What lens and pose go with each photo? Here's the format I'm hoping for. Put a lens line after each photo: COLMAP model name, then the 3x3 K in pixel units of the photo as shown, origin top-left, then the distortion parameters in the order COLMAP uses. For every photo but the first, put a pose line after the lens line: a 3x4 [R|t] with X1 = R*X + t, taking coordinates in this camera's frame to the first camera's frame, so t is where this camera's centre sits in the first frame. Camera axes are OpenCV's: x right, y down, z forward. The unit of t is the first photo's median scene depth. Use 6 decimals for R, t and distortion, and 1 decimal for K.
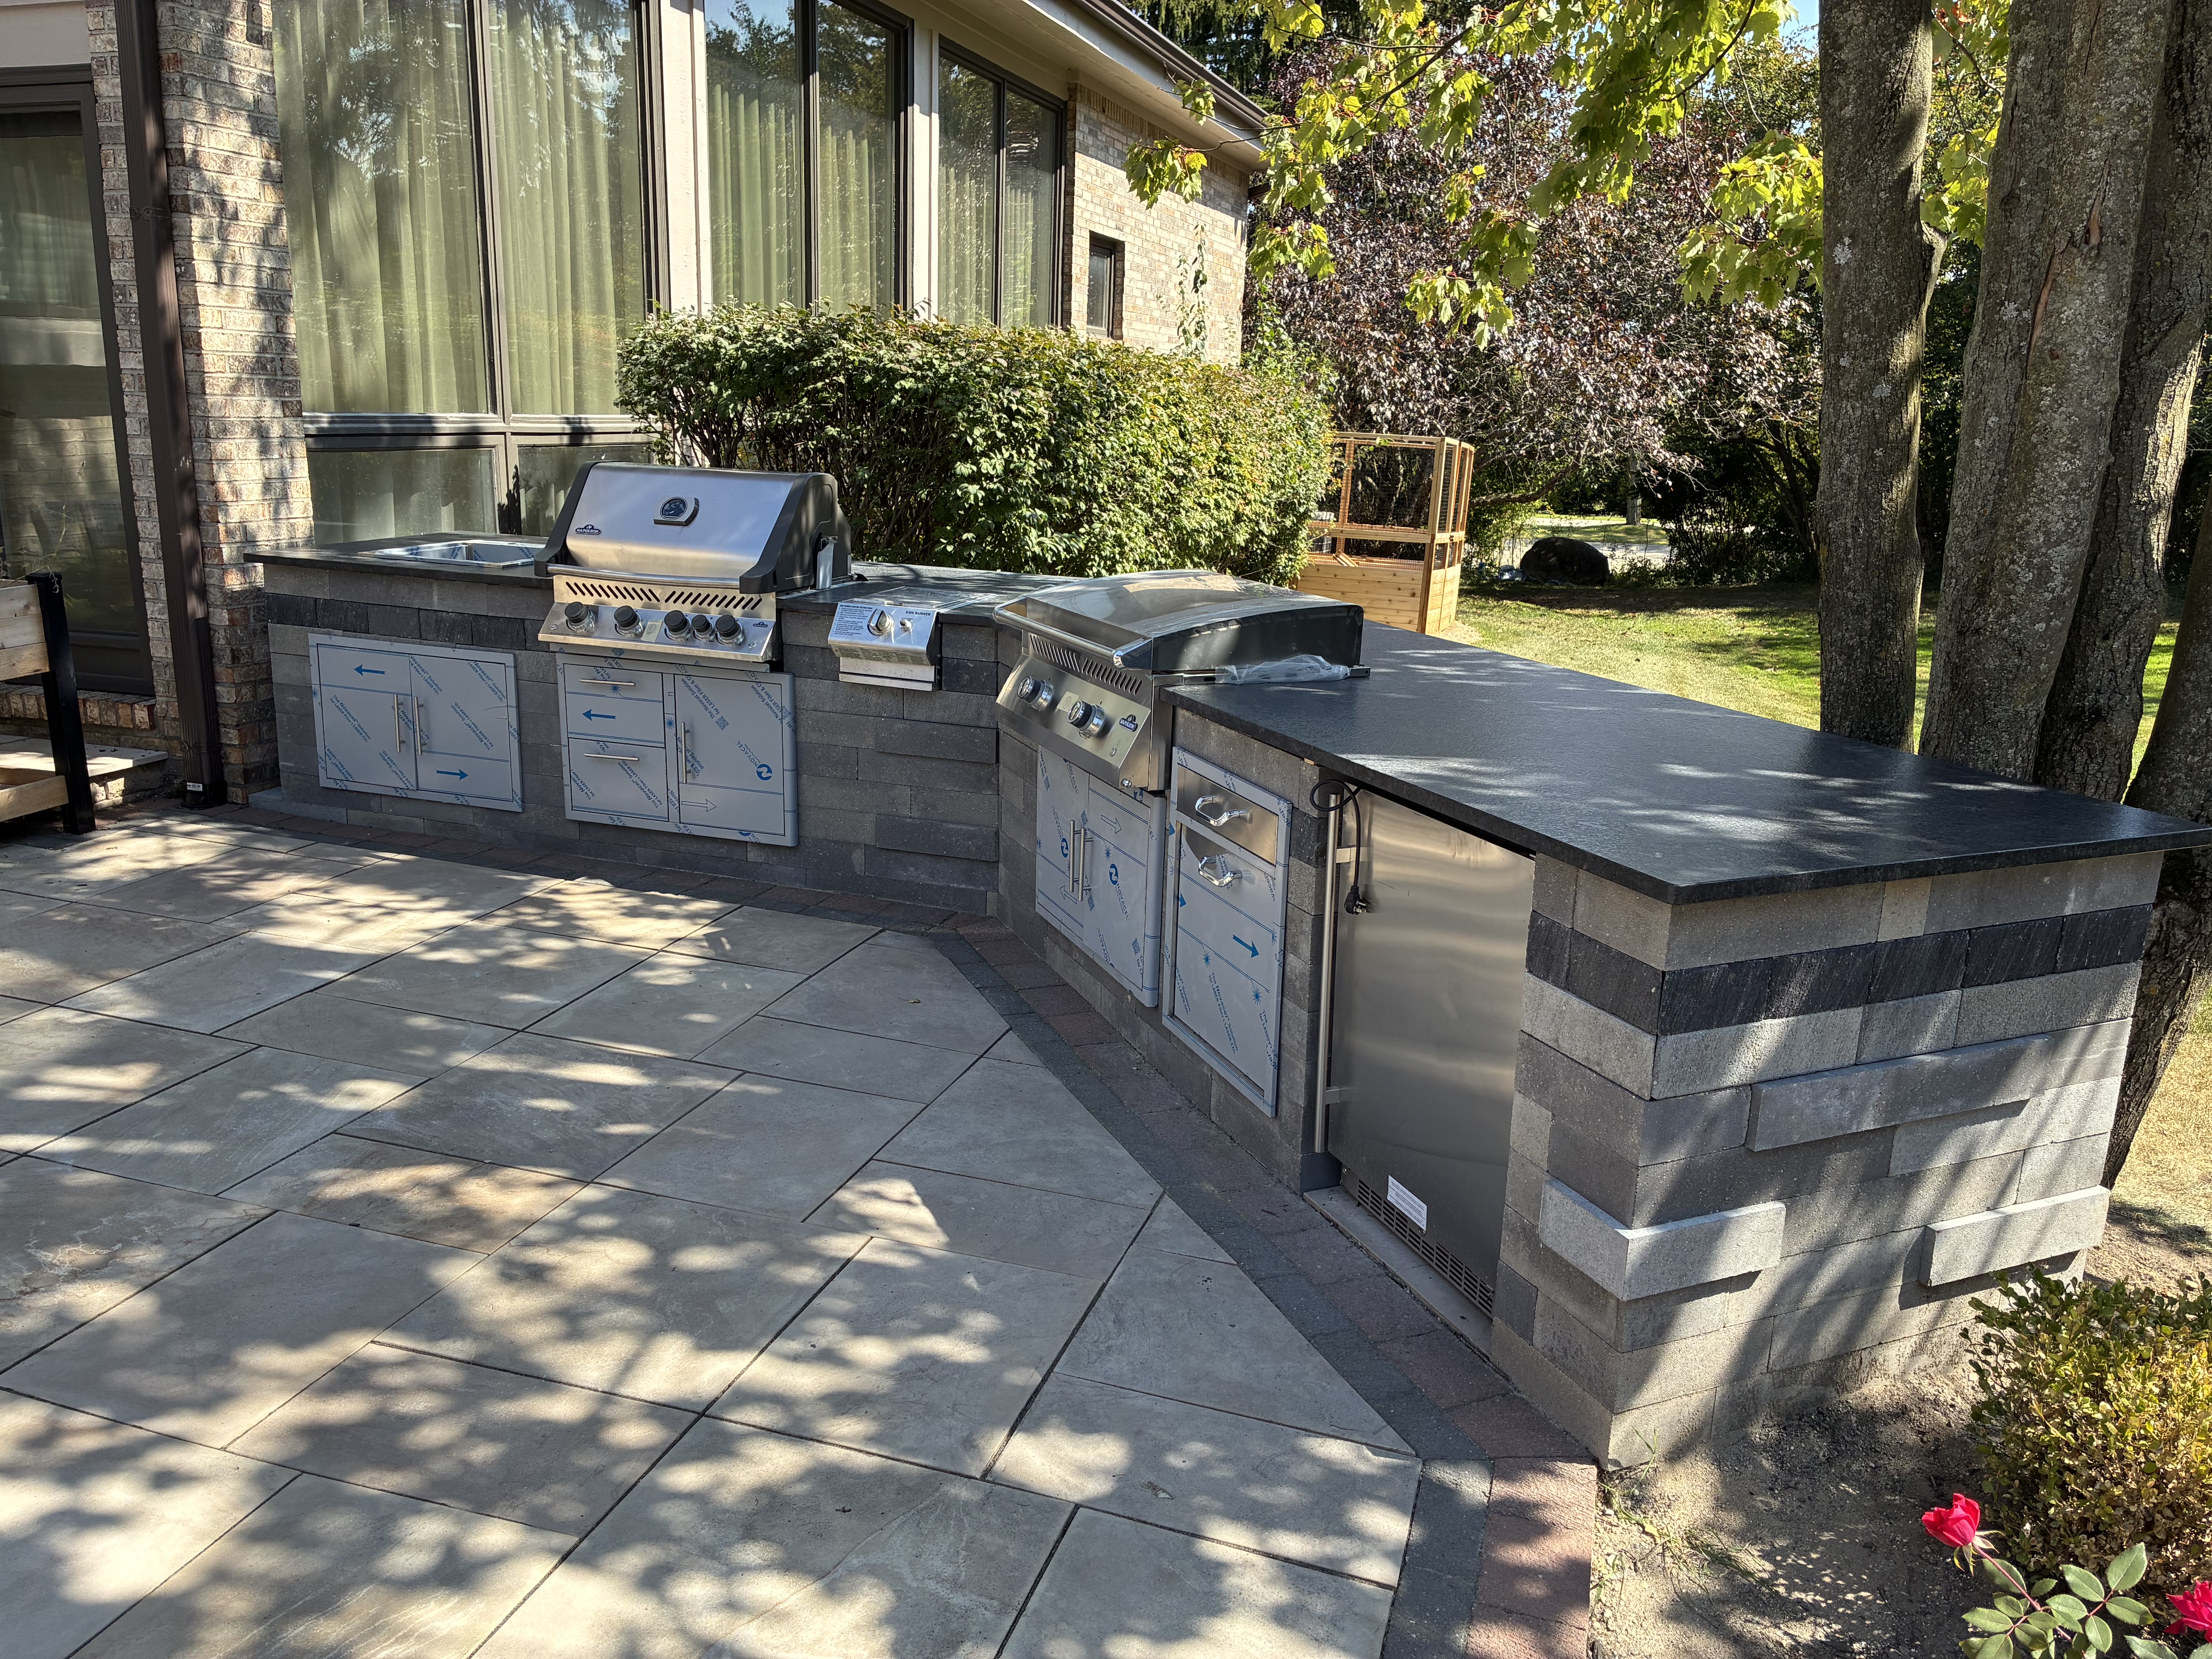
lens RADIAL K [[1642.5, 0, 1037.9], [0, 1642.5, 794.1], [0, 0, 1]] dist [0.046516, -0.063866]
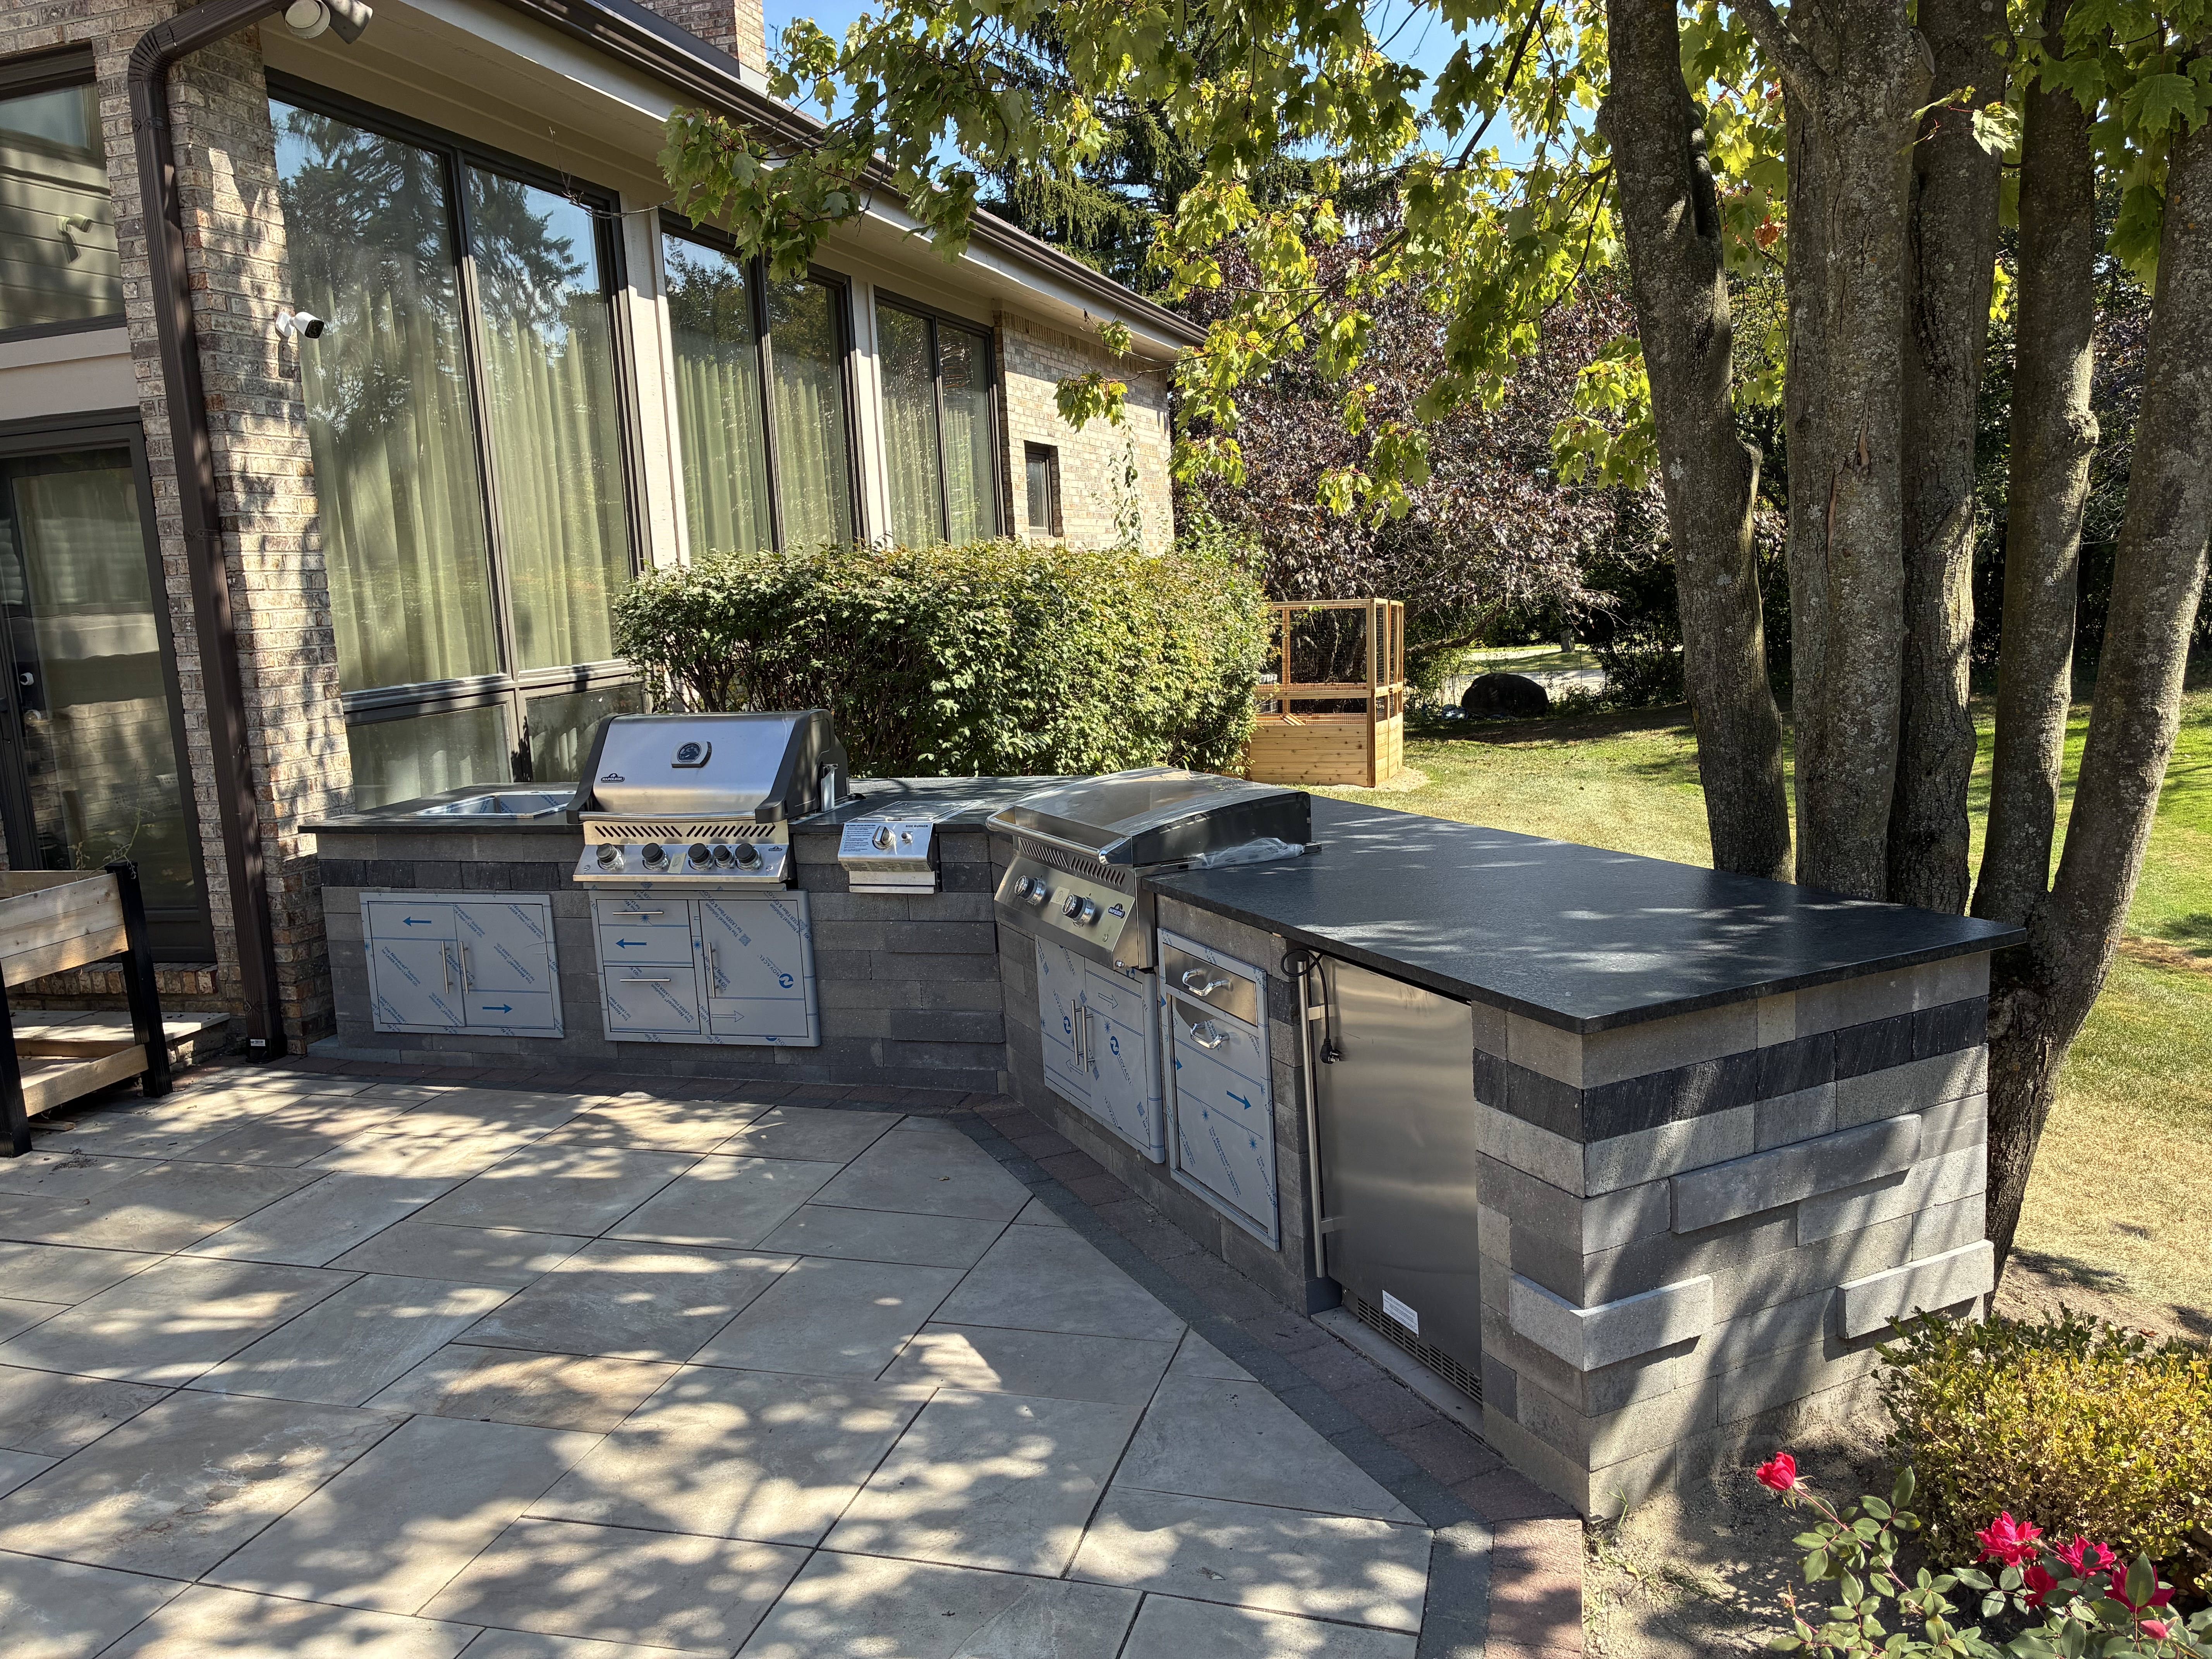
lens RADIAL K [[1658.9, 0, 1046.5], [0, 1658.9, 825.2], [0, 0, 1]] dist [0.047185, -0.062202]
pose [[0.995681, -0.088049, 0.029452, -0.017449], [0.090174, 0.992629, -0.080971, -0.011536], [-0.022106, 0.083277, 0.996281, -0.120739]]
